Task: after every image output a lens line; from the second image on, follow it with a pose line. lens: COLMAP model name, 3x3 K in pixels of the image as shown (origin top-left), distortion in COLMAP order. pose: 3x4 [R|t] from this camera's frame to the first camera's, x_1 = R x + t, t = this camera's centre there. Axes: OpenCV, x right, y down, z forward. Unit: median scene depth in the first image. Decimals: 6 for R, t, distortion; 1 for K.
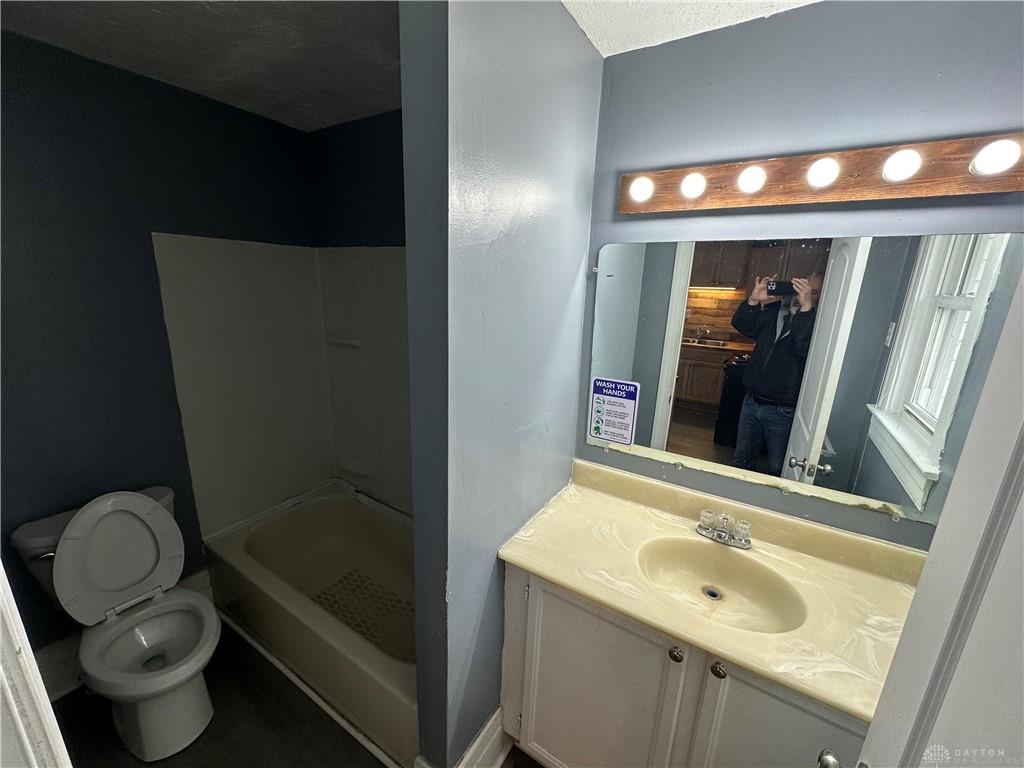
lens RADIAL K [[407.1, 0, 512.0], [0, 407.1, 384.0], [0, 0, 1]] dist [-0.001378, 0.000140]
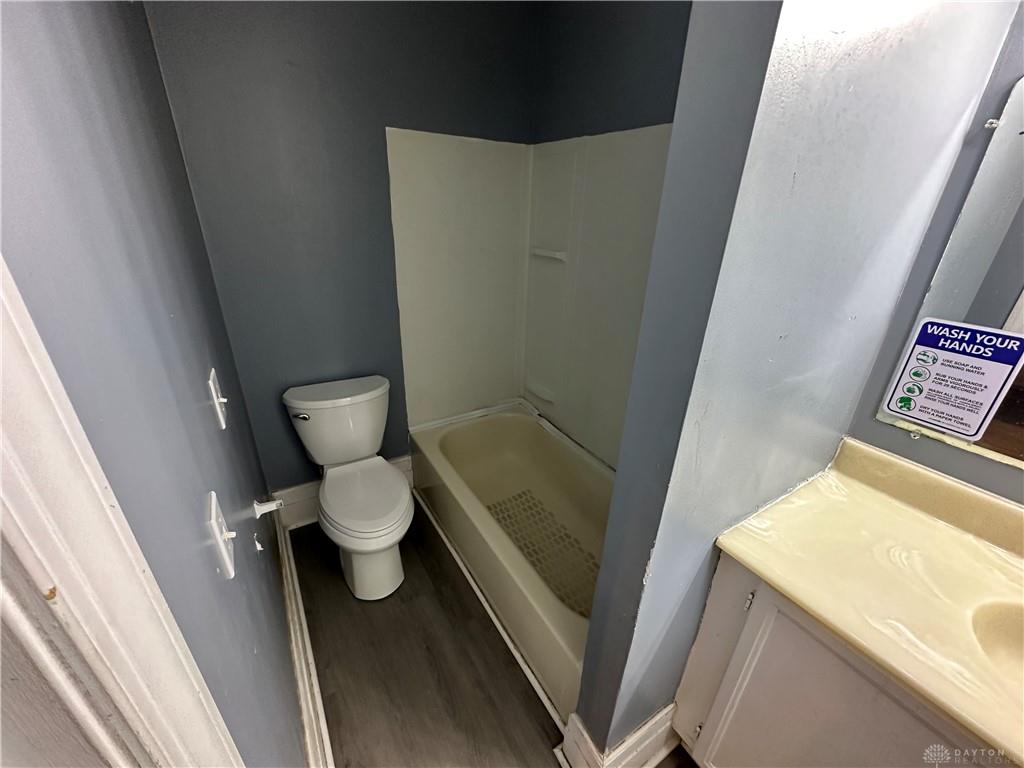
lens RADIAL K [[407.1, 0, 512.0], [0, 407.1, 384.0], [0, 0, 1]] dist [-0.001378, 0.000140]
pose [[0.897020, 0.173656, -0.406446, -0.092400], [-0.109105, 0.978124, 0.177114, 0.039730], [0.428312, -0.114529, 0.896344, 0.169404]]
